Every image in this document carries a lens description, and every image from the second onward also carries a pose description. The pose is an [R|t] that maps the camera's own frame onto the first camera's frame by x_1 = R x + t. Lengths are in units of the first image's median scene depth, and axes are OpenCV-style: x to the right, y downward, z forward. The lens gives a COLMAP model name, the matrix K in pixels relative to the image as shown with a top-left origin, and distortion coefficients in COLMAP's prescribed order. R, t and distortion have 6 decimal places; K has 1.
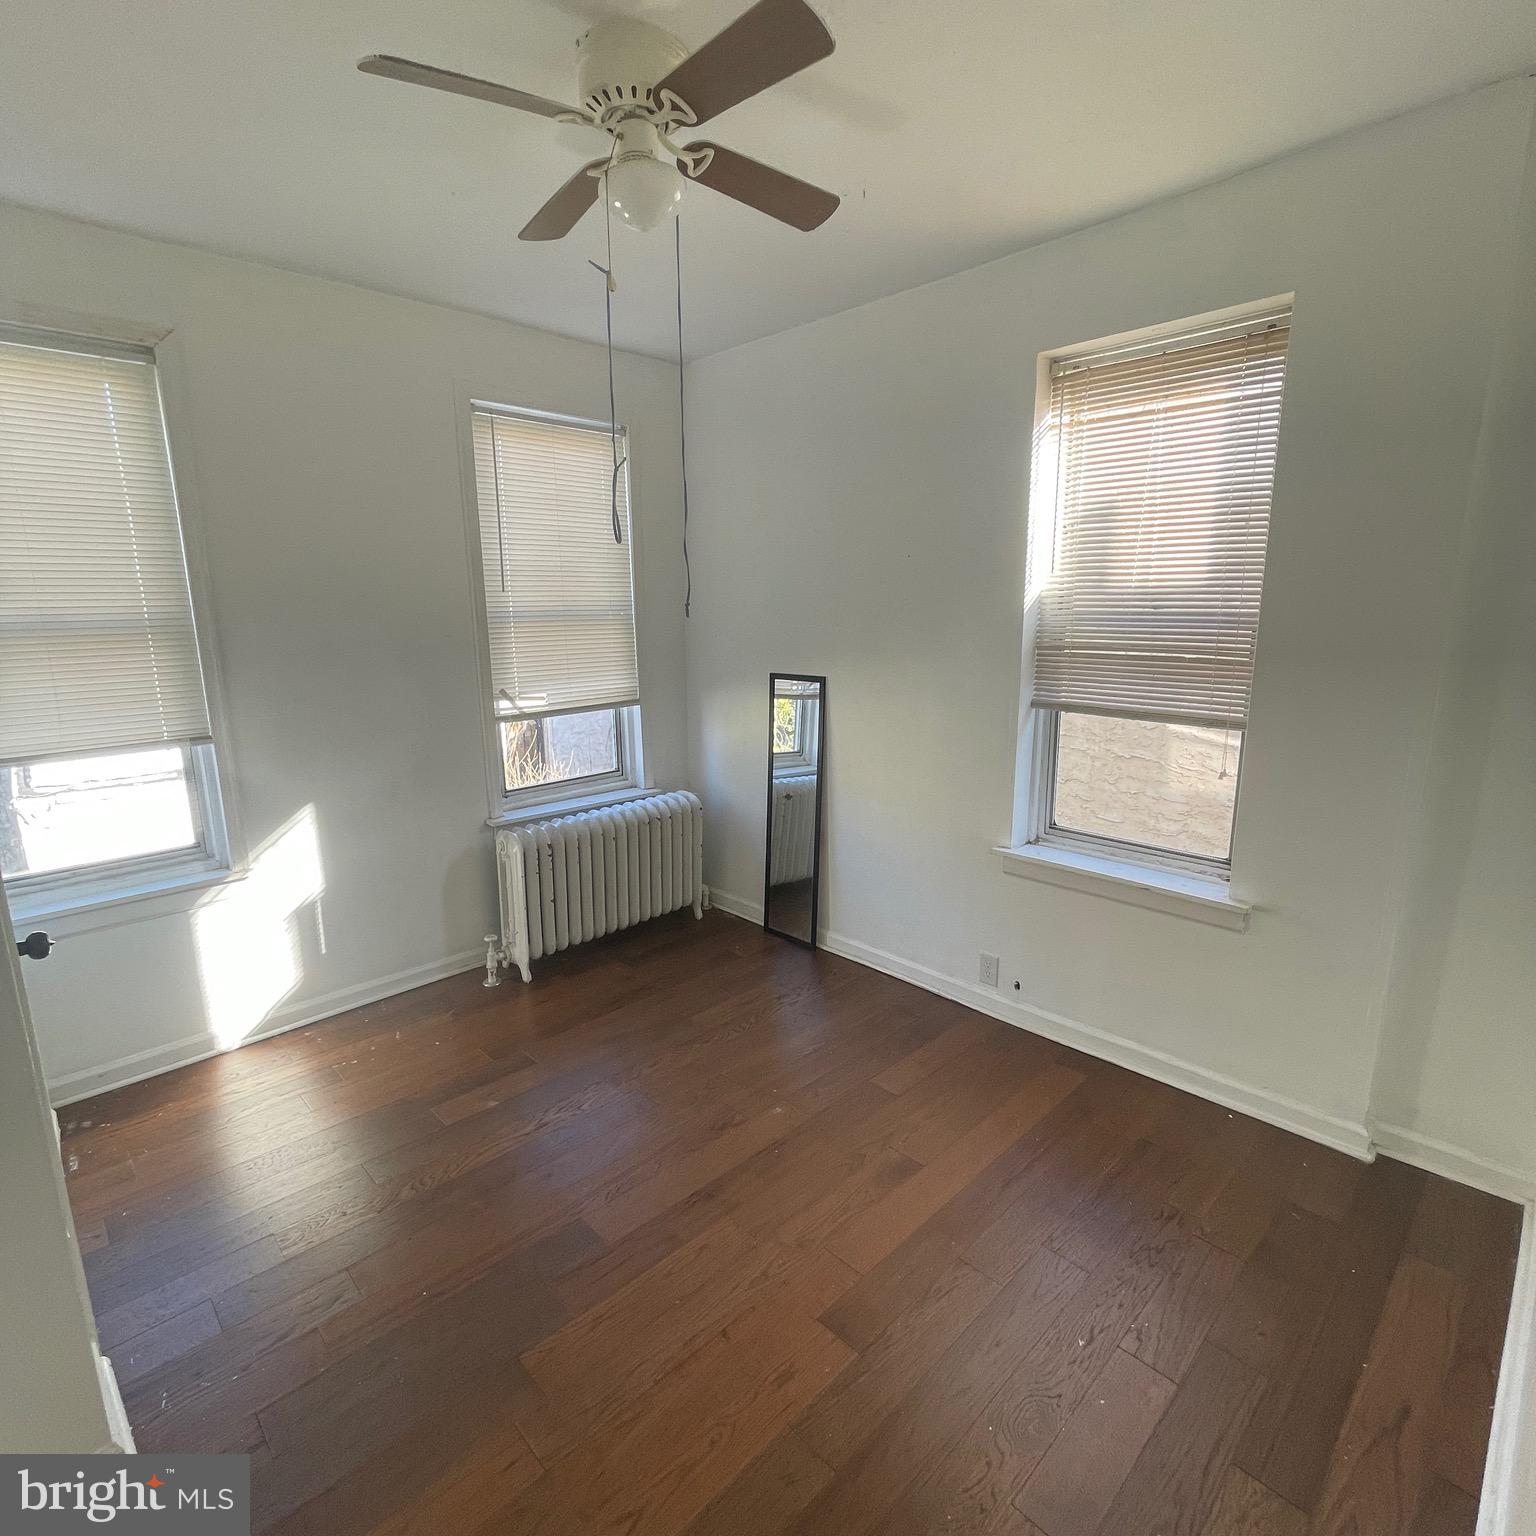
lens RADIAL K [[824.2, 0, 760.5], [0, 824.2, 771.1], [0, 0, 1]] dist [-0.009017, 0.004168]
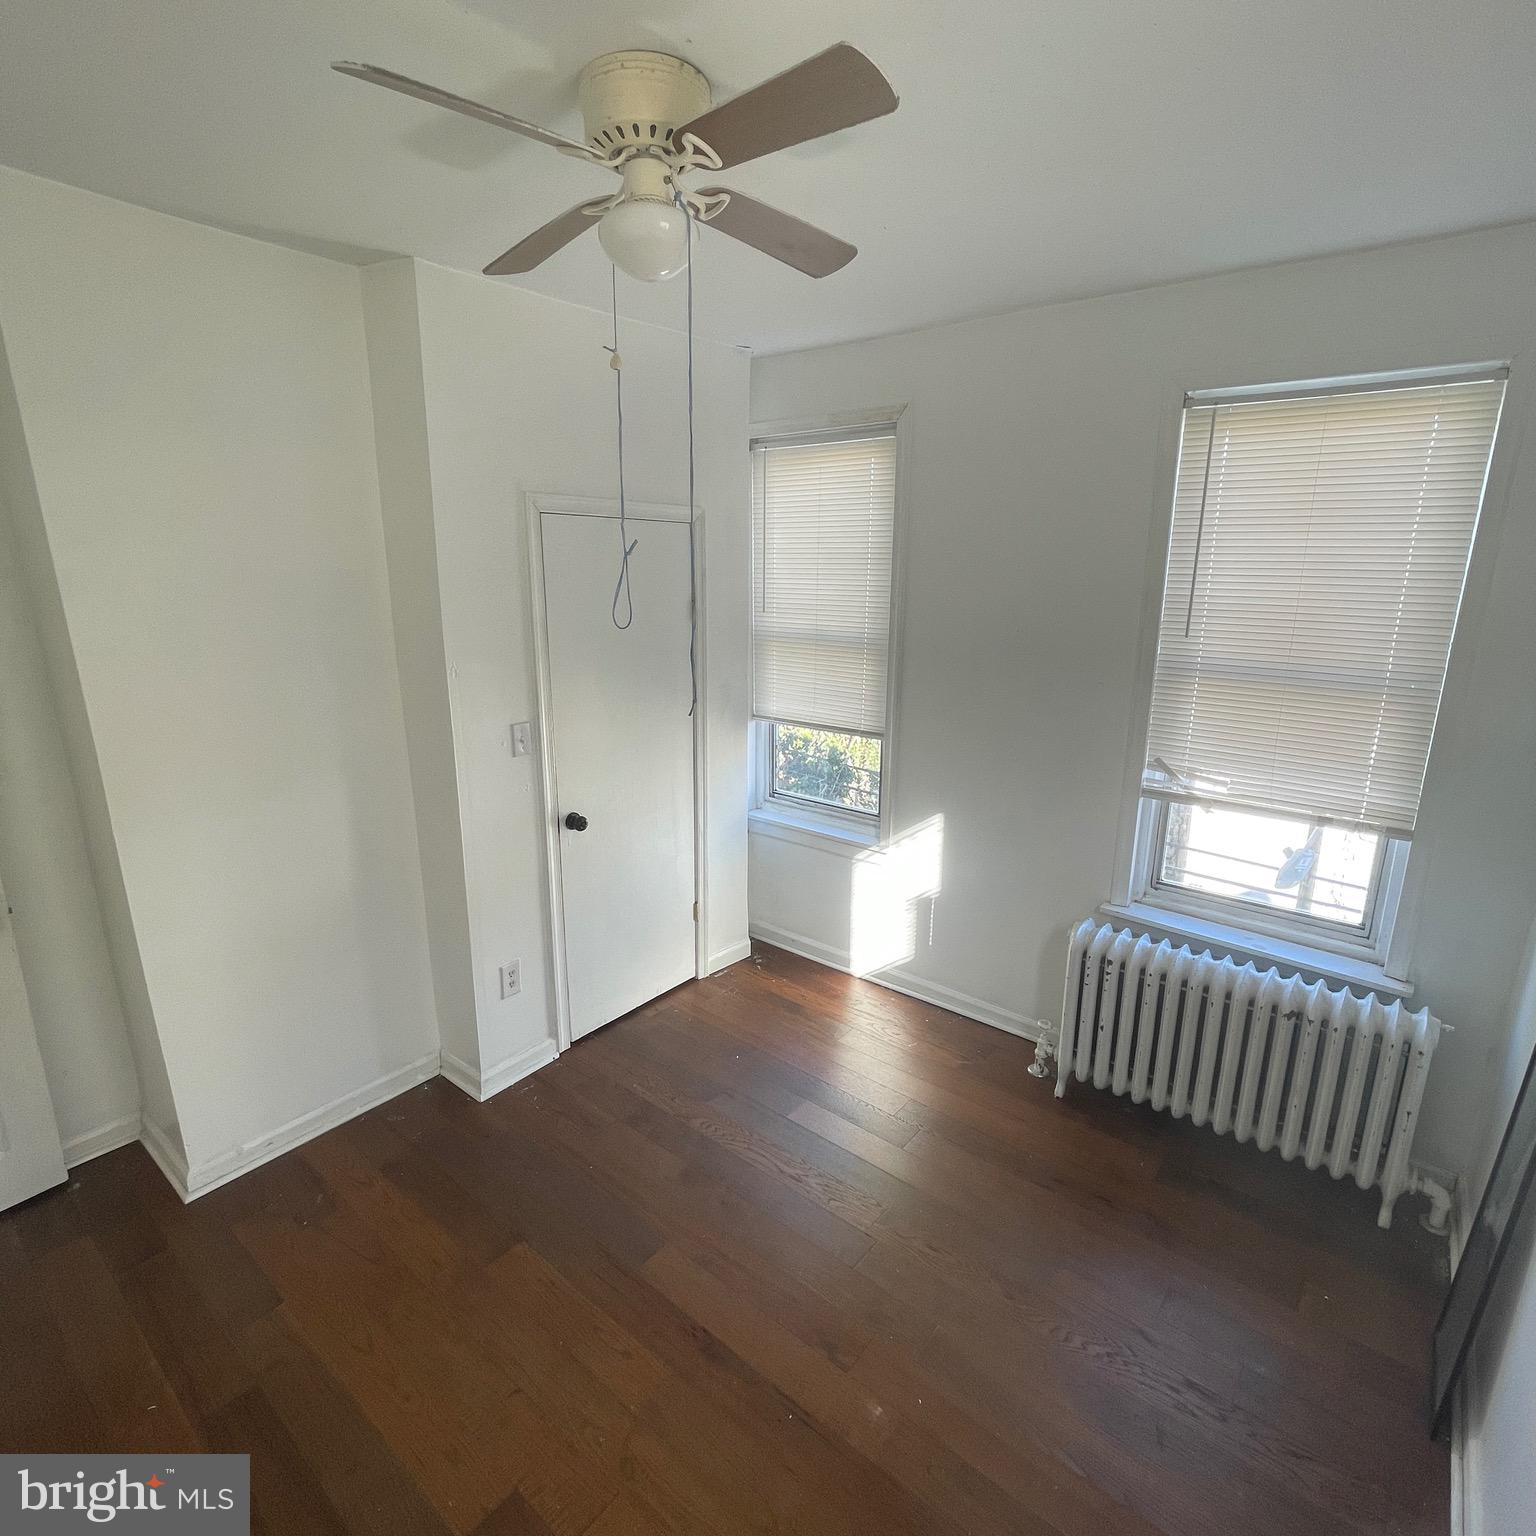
lens RADIAL K [[824.2, 0, 763.9], [0, 824.2, 761.3], [0, 0, 1]] dist [-0.009017, 0.004168]
pose [[0.111290, 0.243145, -0.963585, 0.456035], [-0.221079, 0.951368, 0.214528, -0.205178], [0.968885, 0.189154, 0.159632, 0.573506]]
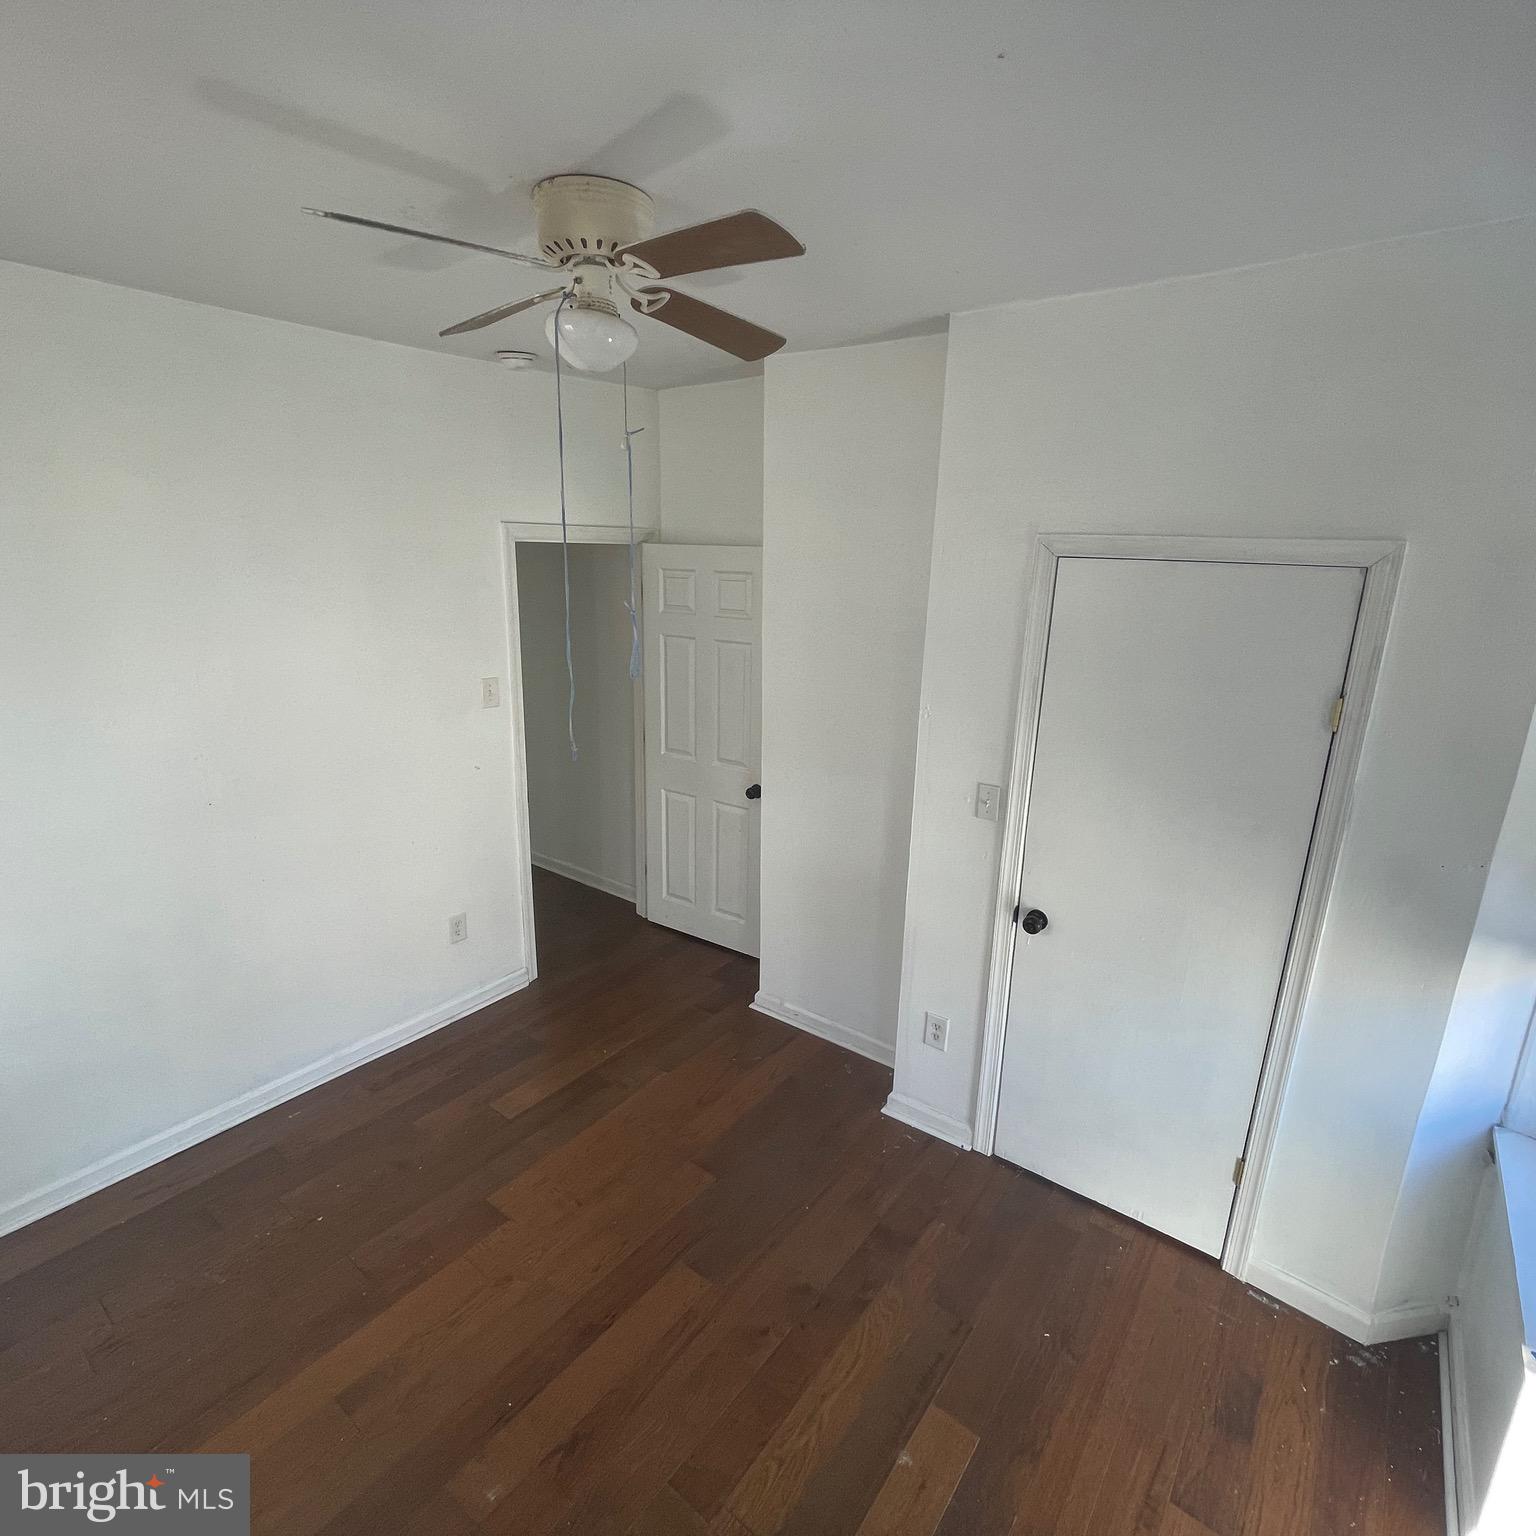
lens RADIAL K [[824.2, 0, 766.9], [0, 824.2, 761.1], [0, 0, 1]] dist [-0.009017, 0.004168]
pose [[-0.989710, 0.023346, -0.141171, -0.096428], [-0.044029, 0.889044, 0.455699, -0.373349], [0.136146, 0.457226, -0.878868, 1.115073]]
